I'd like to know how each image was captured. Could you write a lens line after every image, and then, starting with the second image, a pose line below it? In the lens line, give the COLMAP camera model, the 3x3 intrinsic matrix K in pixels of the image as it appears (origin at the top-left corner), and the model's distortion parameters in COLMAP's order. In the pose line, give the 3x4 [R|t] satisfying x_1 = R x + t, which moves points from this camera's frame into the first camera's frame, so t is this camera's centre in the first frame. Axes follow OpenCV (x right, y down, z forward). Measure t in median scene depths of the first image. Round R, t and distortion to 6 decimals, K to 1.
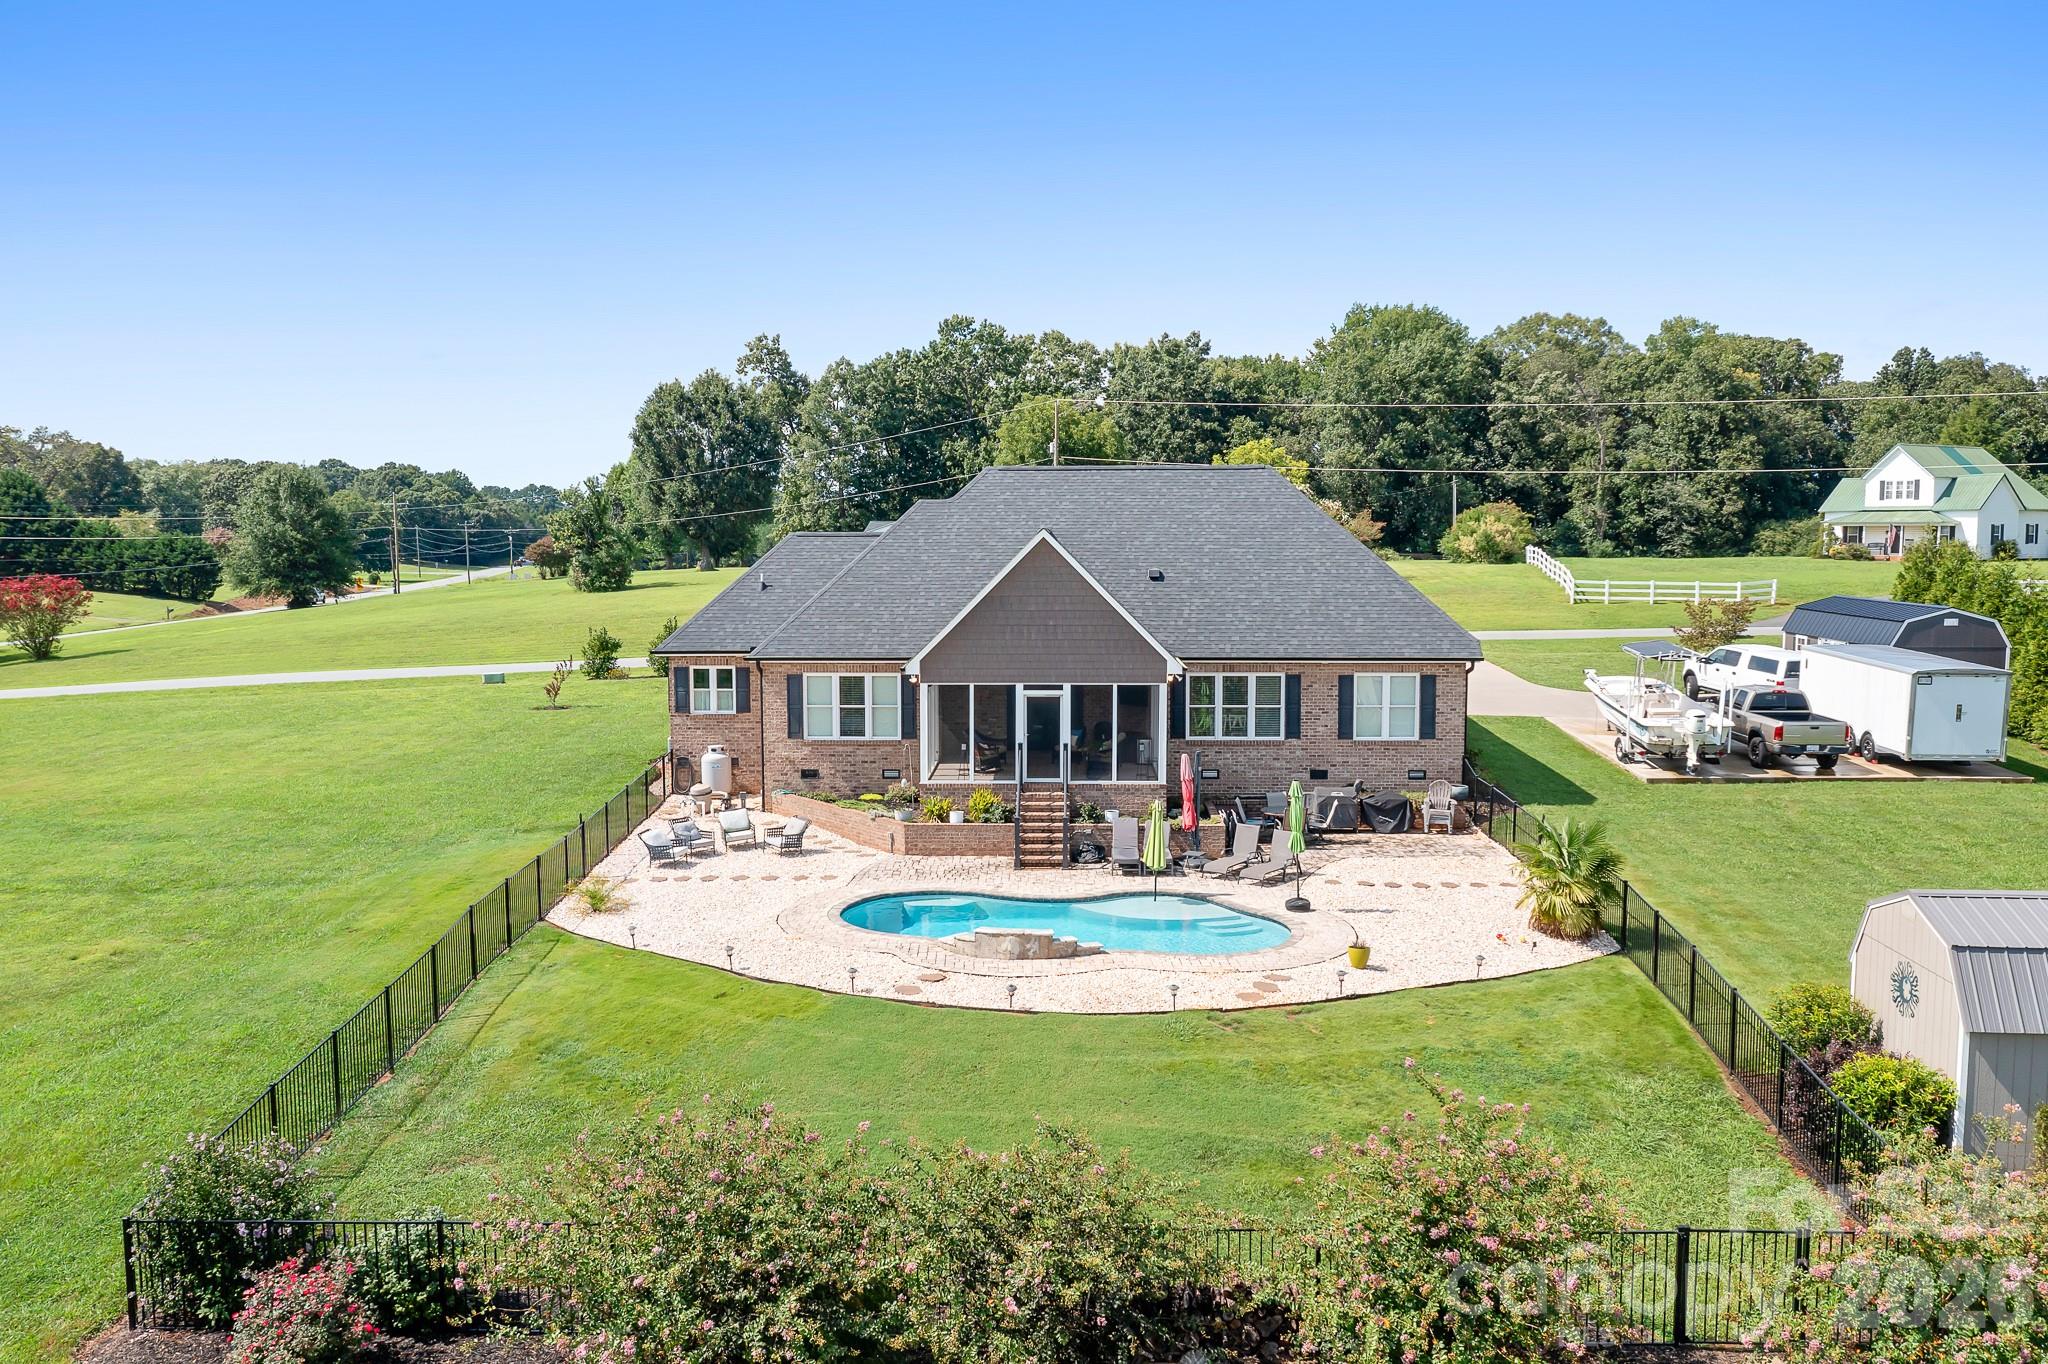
lens RADIAL K [[1641.0, 0, 1024.0], [0, 1641.0, 682.0], [0, 0, 1]] dist [-0.003004, 0.003300]
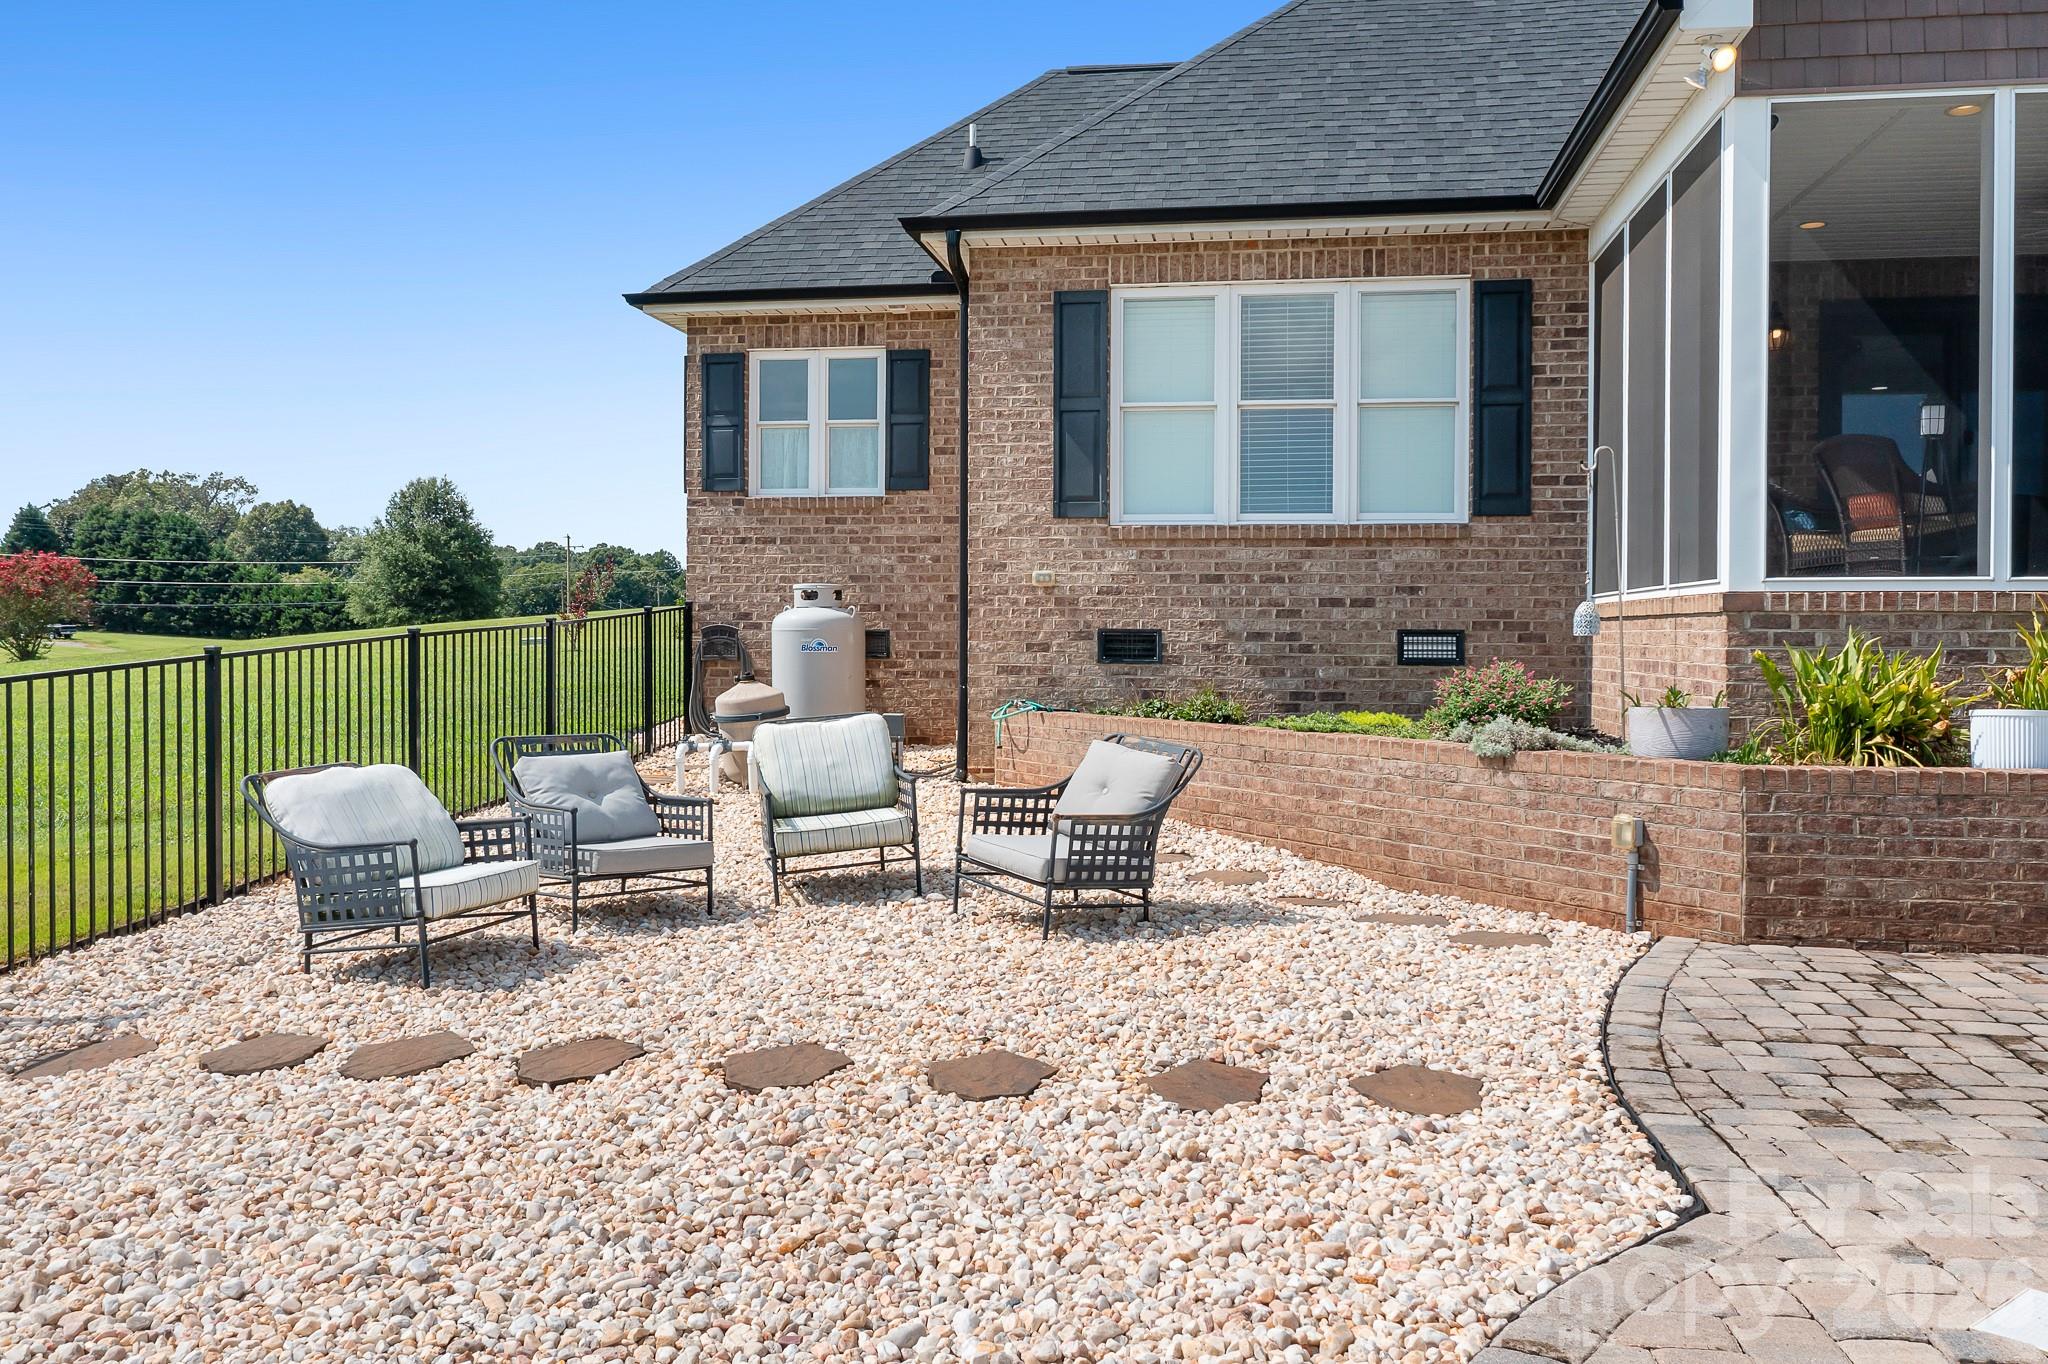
lens RADIAL K [[1641.0, 0, 1024.0], [0, 1641.0, 682.0], [0, 0, 1]] dist [-0.003004, 0.003300]
pose [[0.992101, 0.009458, -0.125082, -0.113599], [-0.017300, 0.997941, -0.061762, 0.079600], [0.124240, 0.063438, 0.990222, 0.723803]]
